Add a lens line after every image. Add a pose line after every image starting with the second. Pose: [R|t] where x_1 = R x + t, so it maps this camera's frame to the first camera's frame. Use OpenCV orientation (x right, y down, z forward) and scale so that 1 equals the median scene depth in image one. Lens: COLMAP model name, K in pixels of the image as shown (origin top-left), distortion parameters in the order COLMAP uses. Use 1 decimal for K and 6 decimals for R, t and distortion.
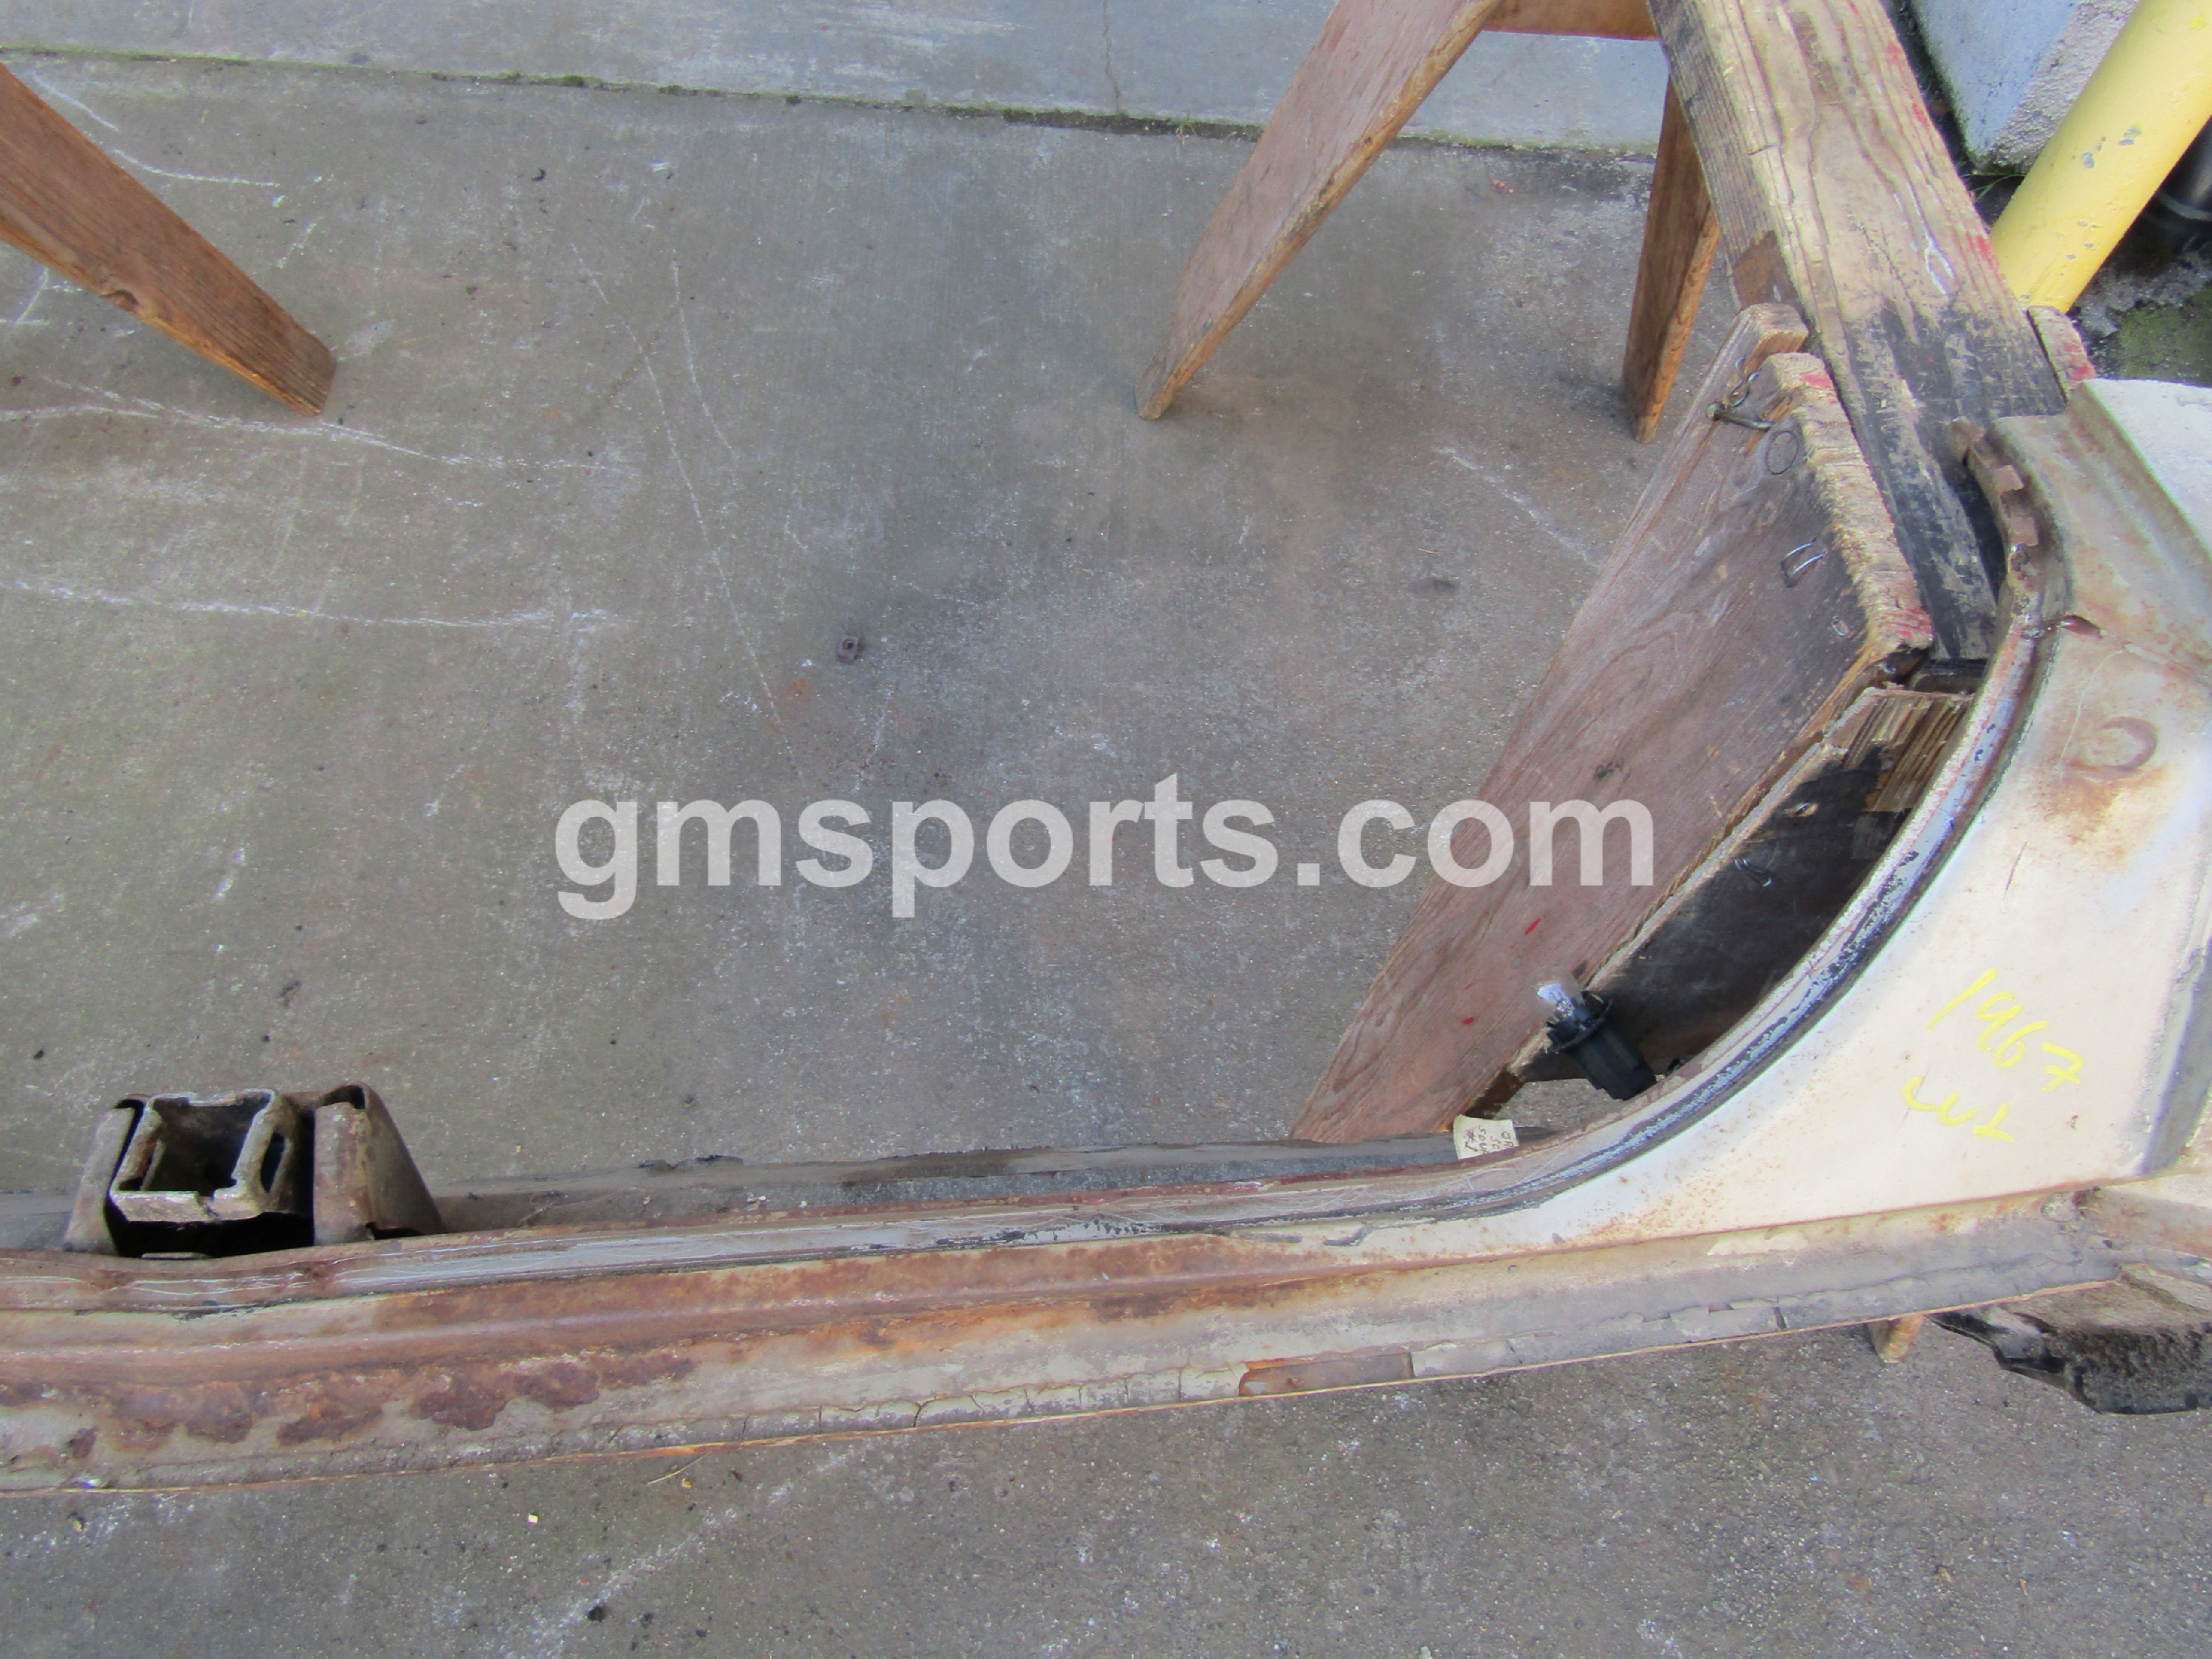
lens RADIAL K [[1577.6, 0, 1106.5], [0, 1577.6, 831.6], [0, 0, 1]] dist [-0.007867, -0.000500]
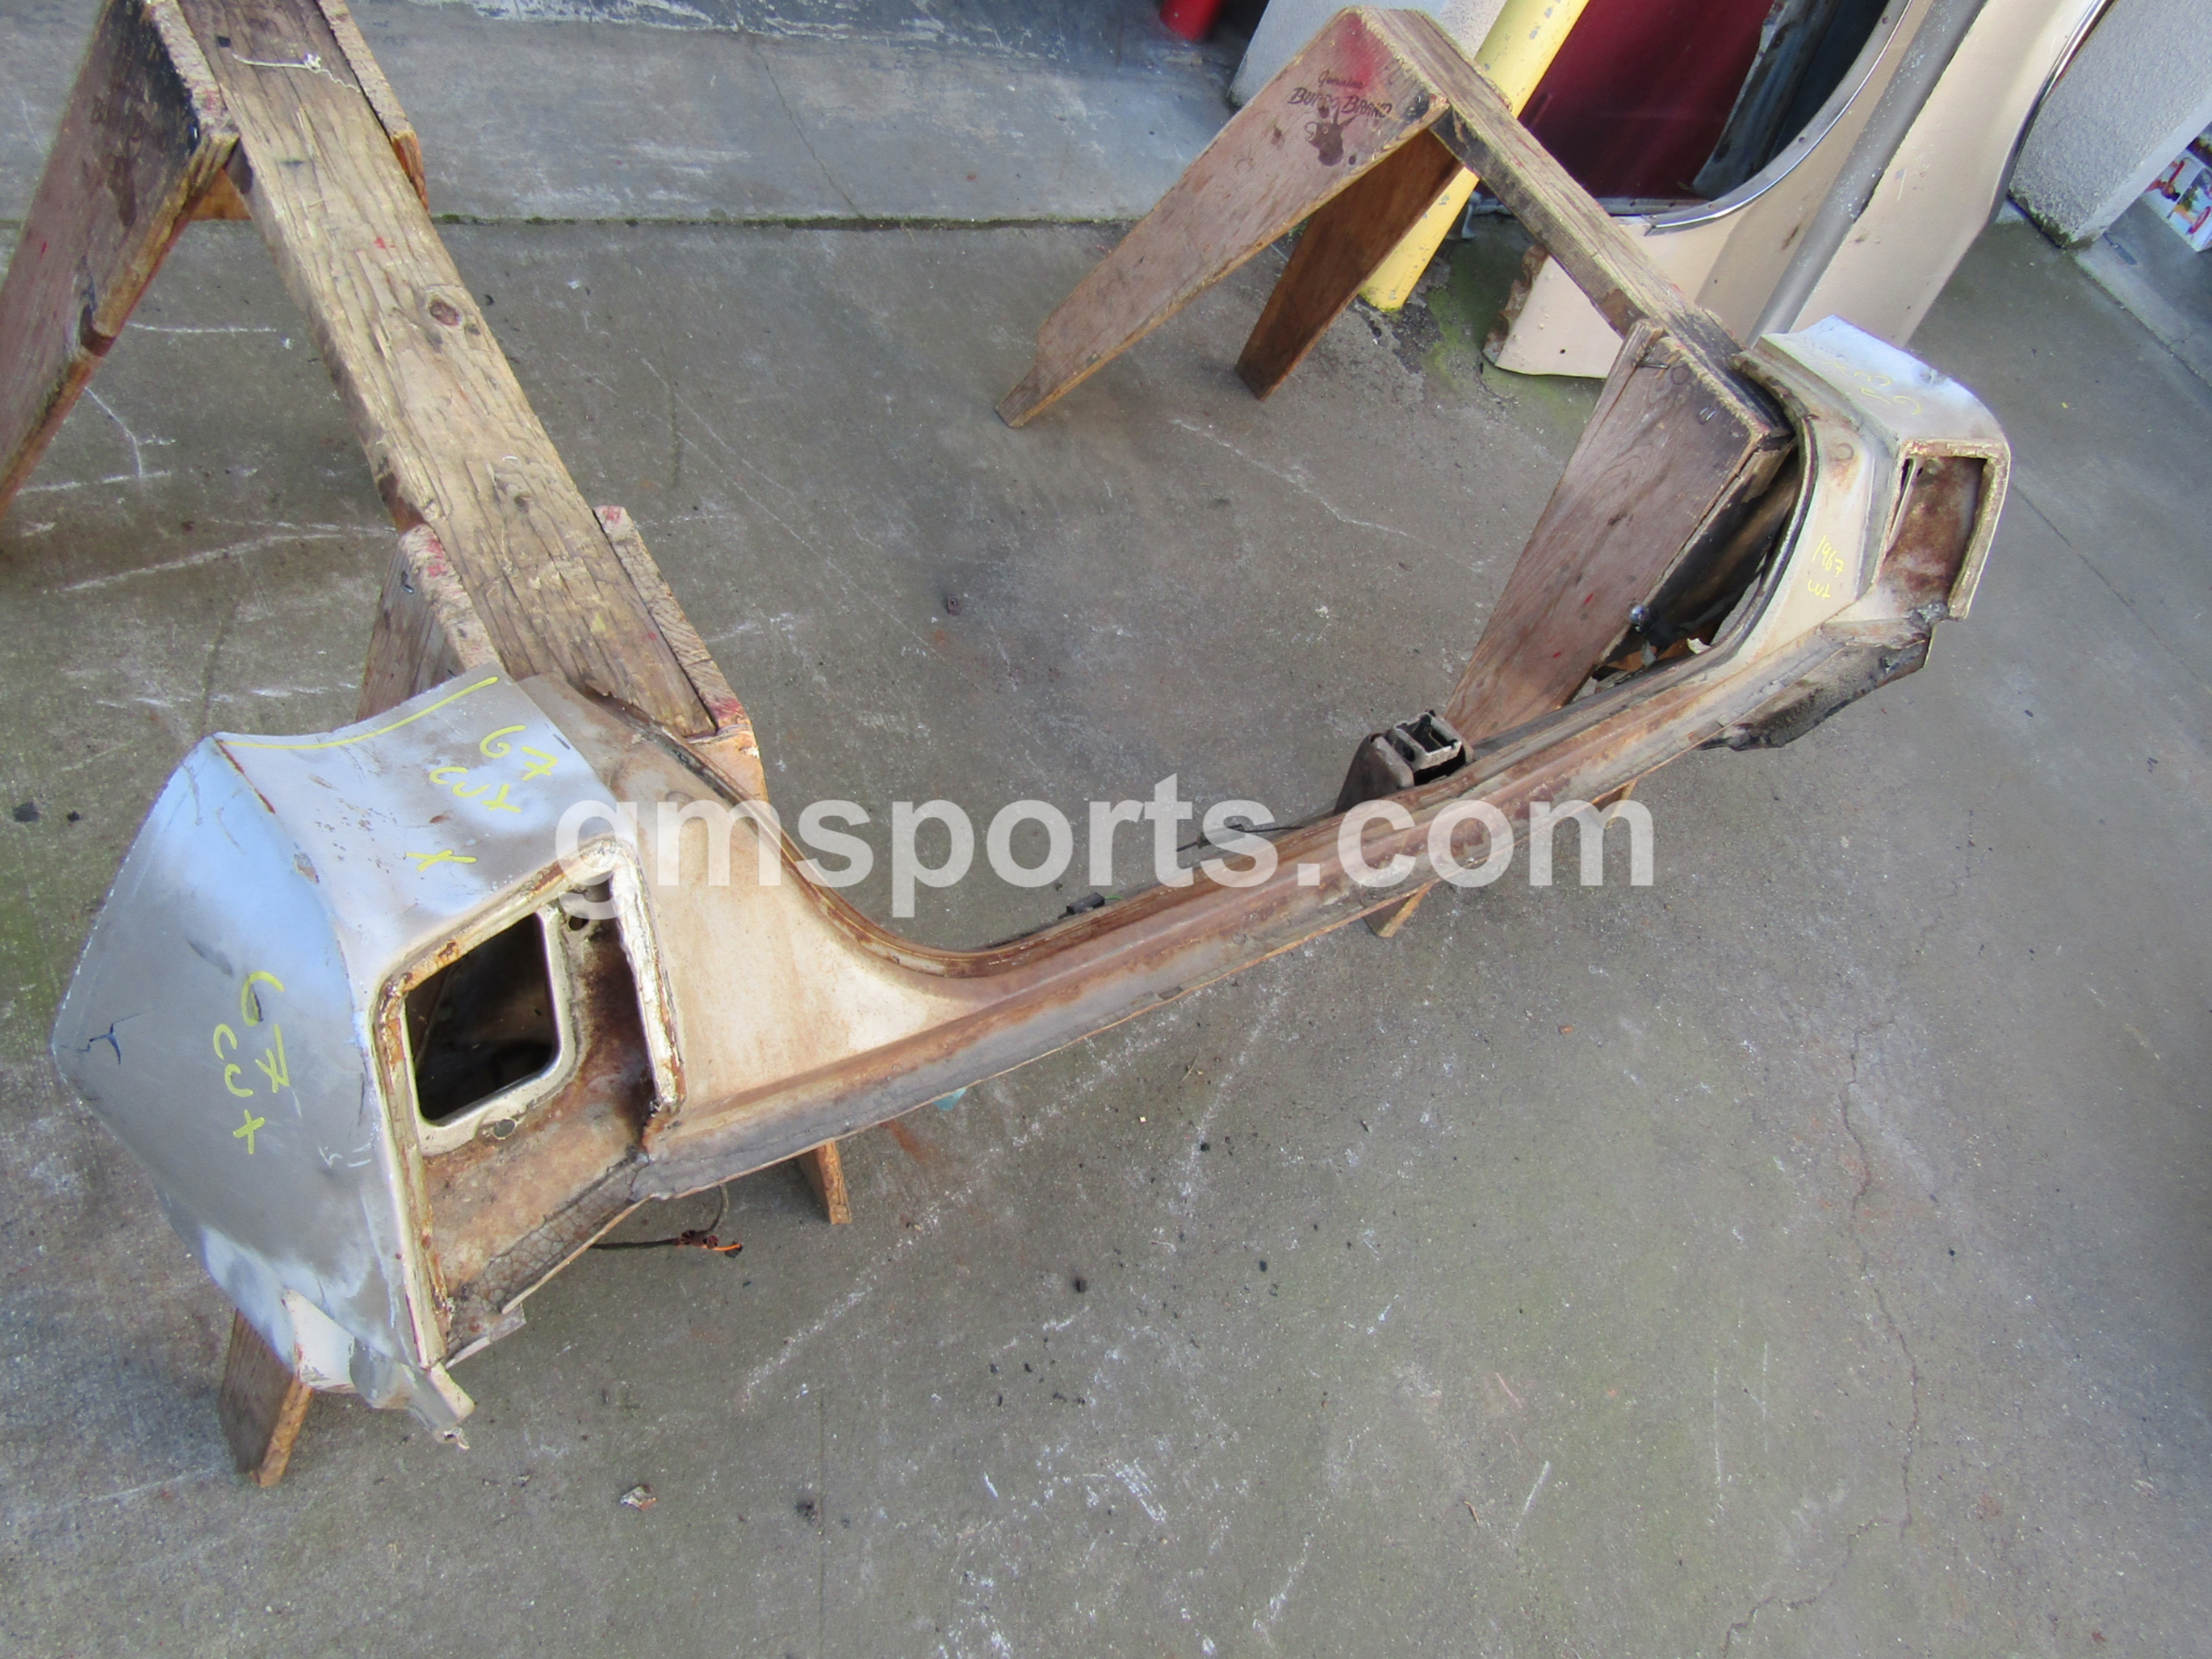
lens RADIAL K [[1577.6, 0, 1110.5], [0, 1577.6, 827.8], [0, 0, 1]] dist [-0.007867, -0.000500]
pose [[0.803379, -0.268924, 0.531284, -0.884398], [0.270656, 0.959634, 0.076473, 0.009772], [-0.530404, 0.082358, 0.843735, -0.290611]]
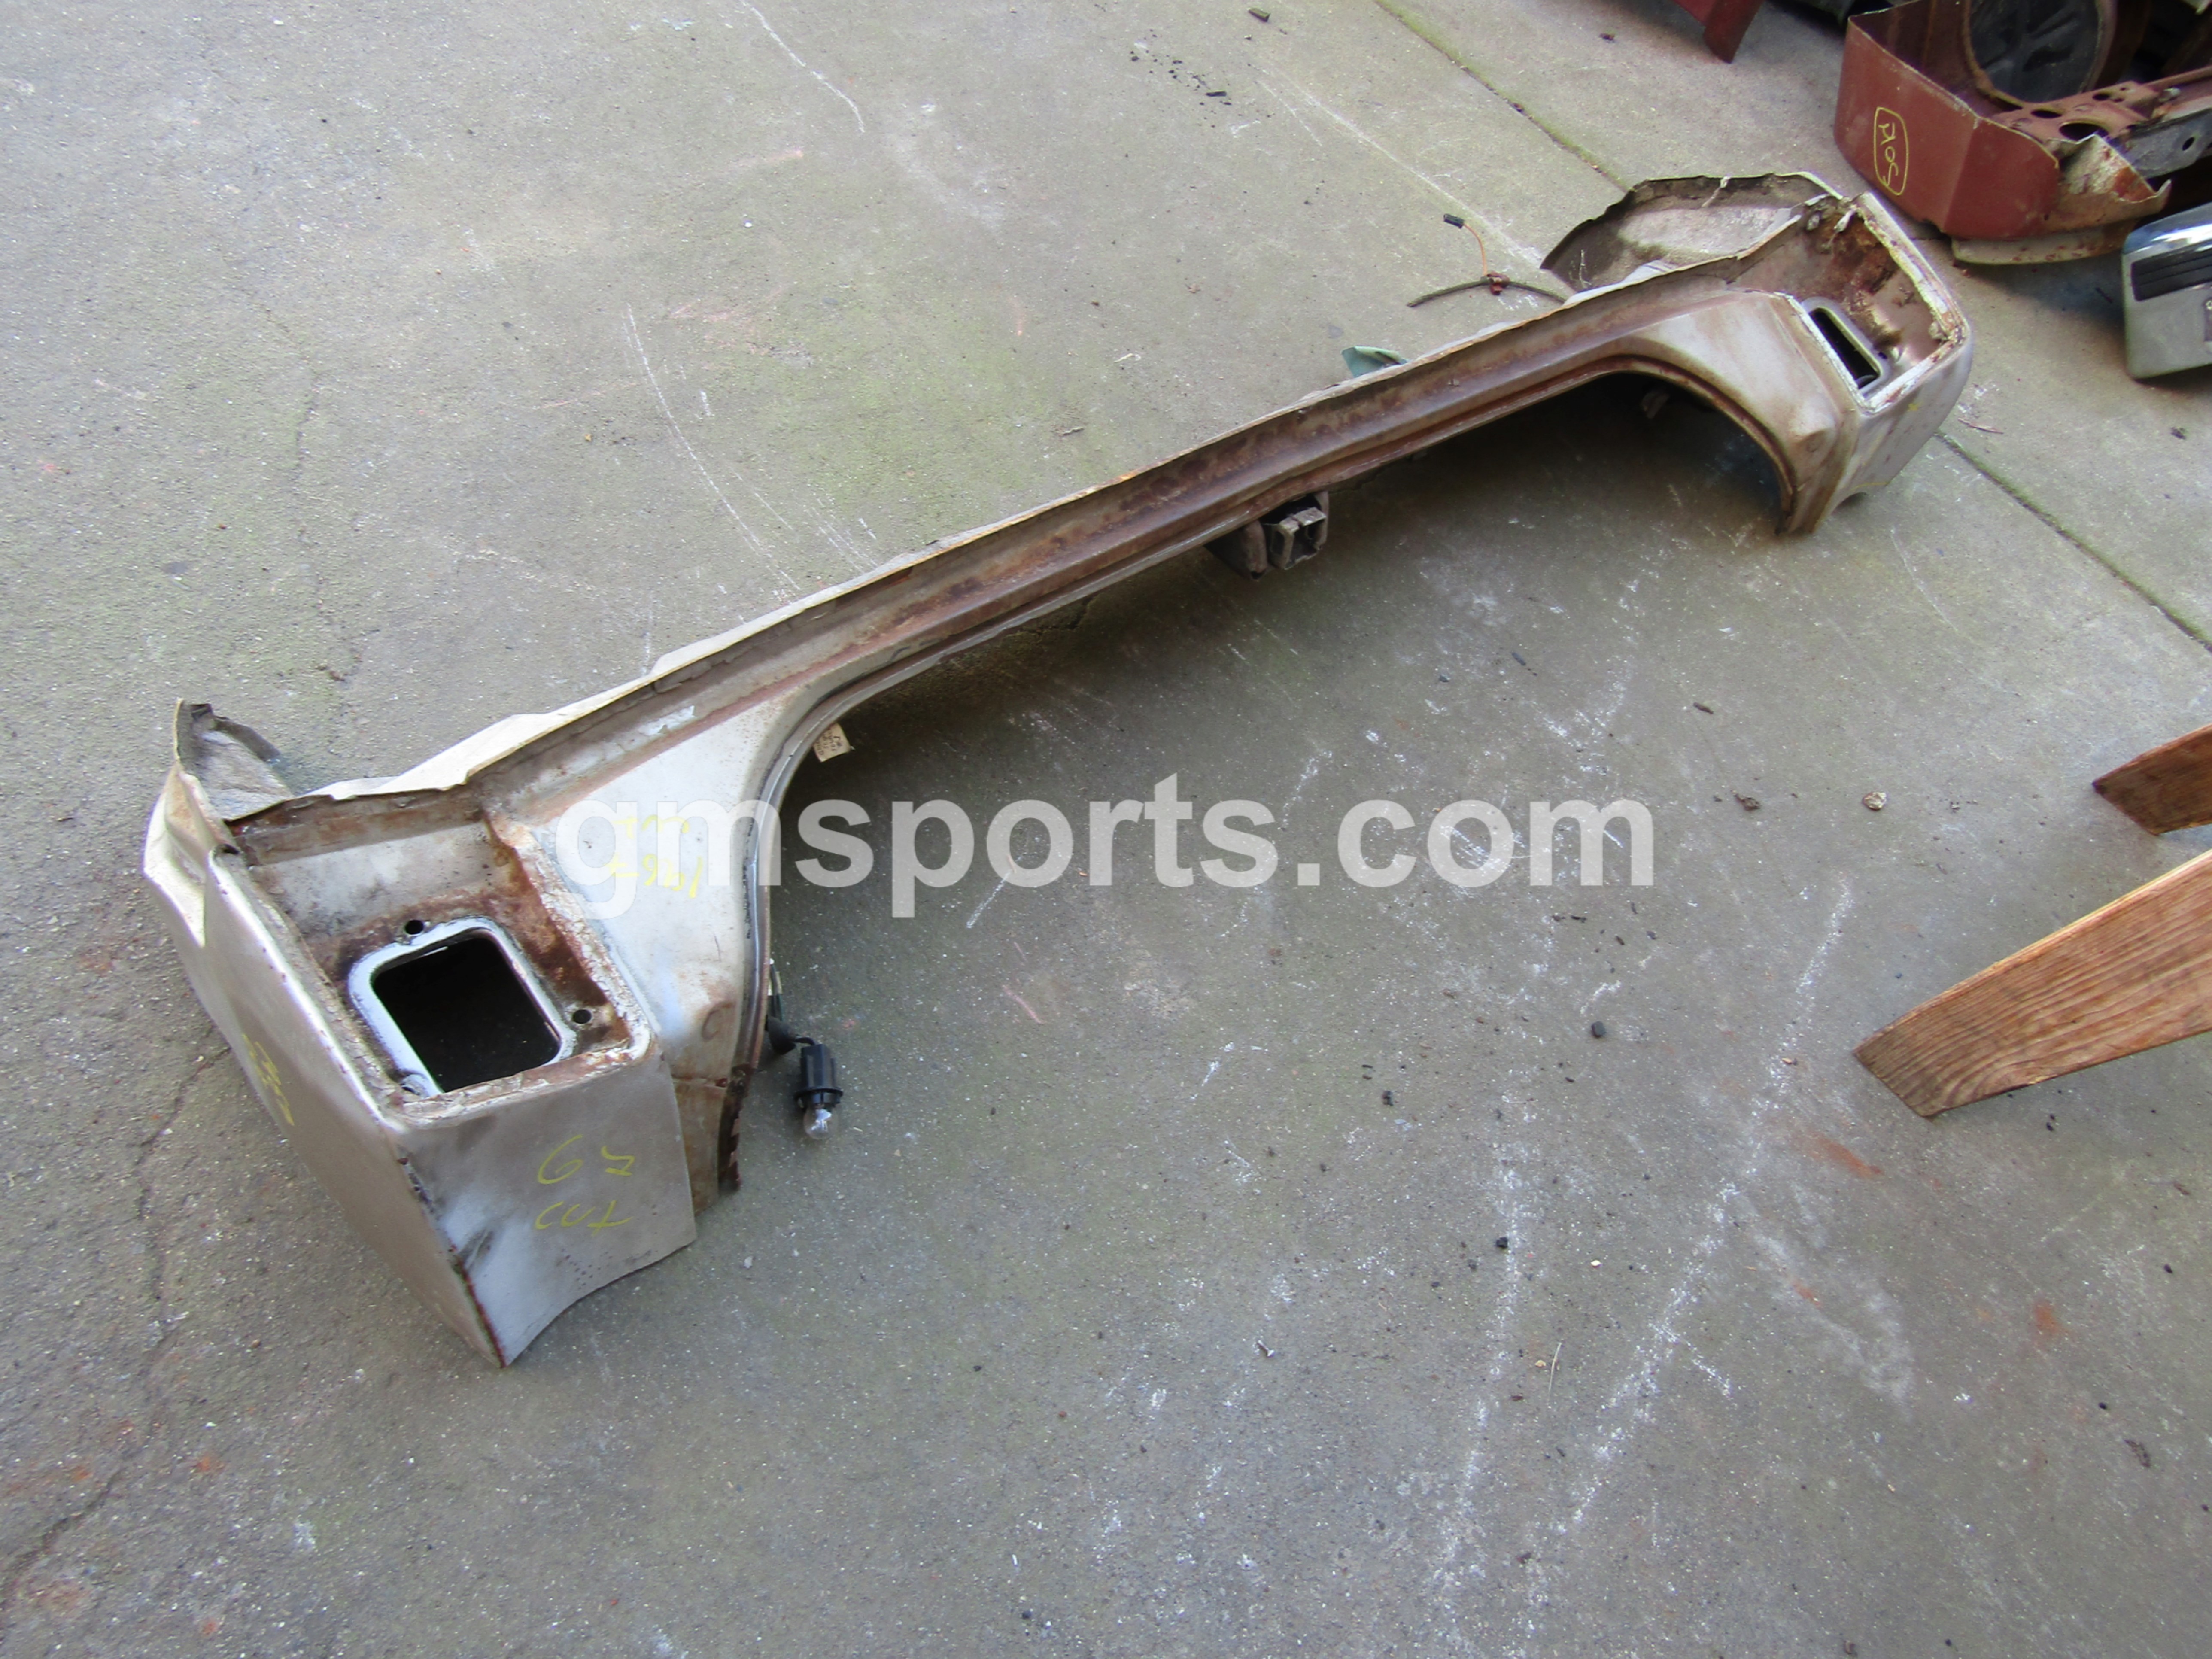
lens RADIAL K [[1577.6, 0, 1097.4], [0, 1577.6, 835.1], [0, 0, 1]] dist [-0.007867, -0.000500]
pose [[-0.732020, 0.411703, -0.542815, 0.306138], [-0.673027, -0.313333, 0.669968, 0.002625], [0.105746, 0.855759, 0.506453, 0.075163]]
